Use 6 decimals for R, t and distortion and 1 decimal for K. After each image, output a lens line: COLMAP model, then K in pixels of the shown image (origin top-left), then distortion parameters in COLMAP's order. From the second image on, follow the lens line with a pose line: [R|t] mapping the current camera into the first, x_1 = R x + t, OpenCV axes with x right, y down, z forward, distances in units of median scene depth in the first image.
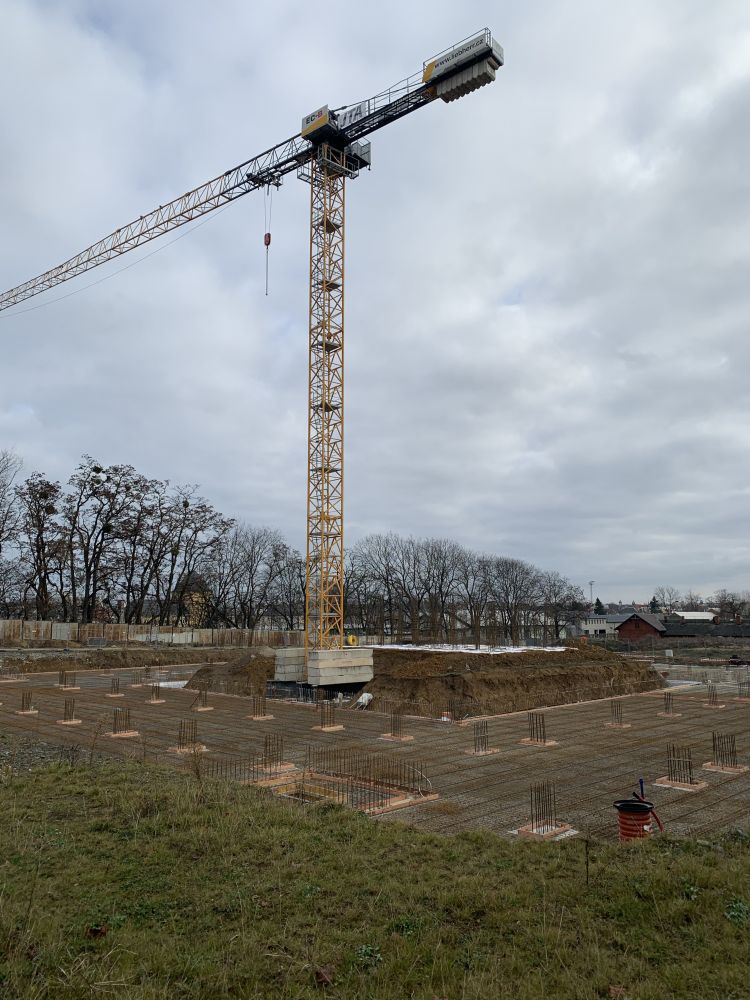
lens RADIAL K [[761.6, 0, 374.1], [0, 761.6, 492.5], [0, 0, 1]] dist [0.061780, -0.078431]
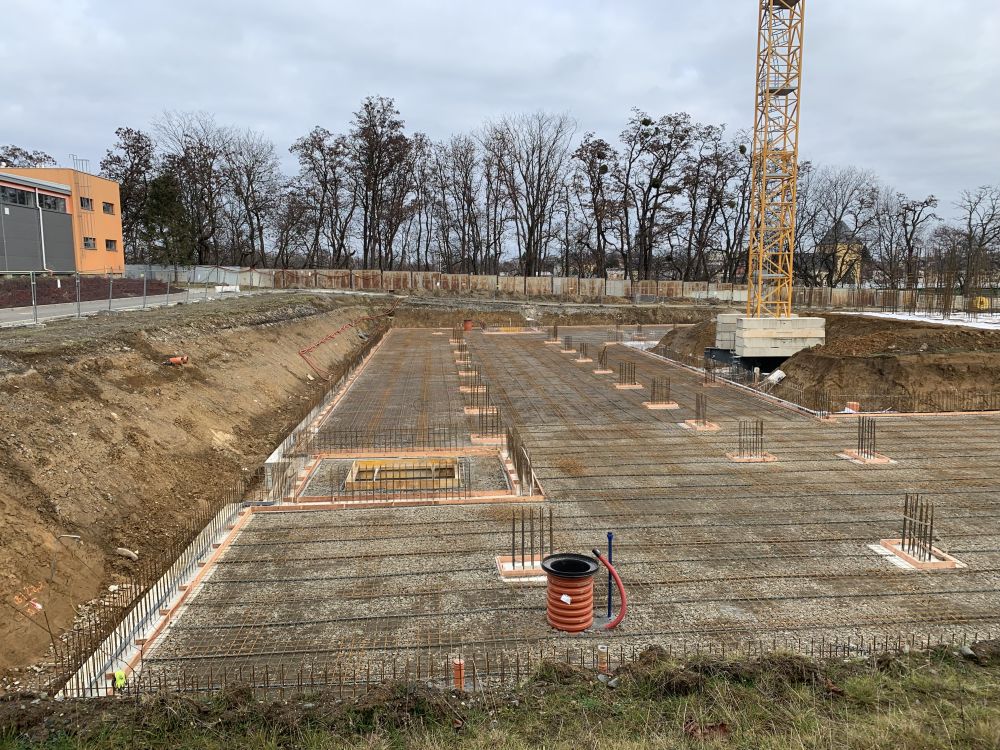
lens RADIAL K [[761.6, 0, 505.5], [0, 761.6, 372.5], [0, 0, 1]] dist [0.061780, -0.078431]
pose [[0.781376, 0.080200, -0.618885, 0.154657], [0.102089, 0.961921, 0.253547, 0.013000], [0.615653, -0.261297, 0.743435, 0.111027]]
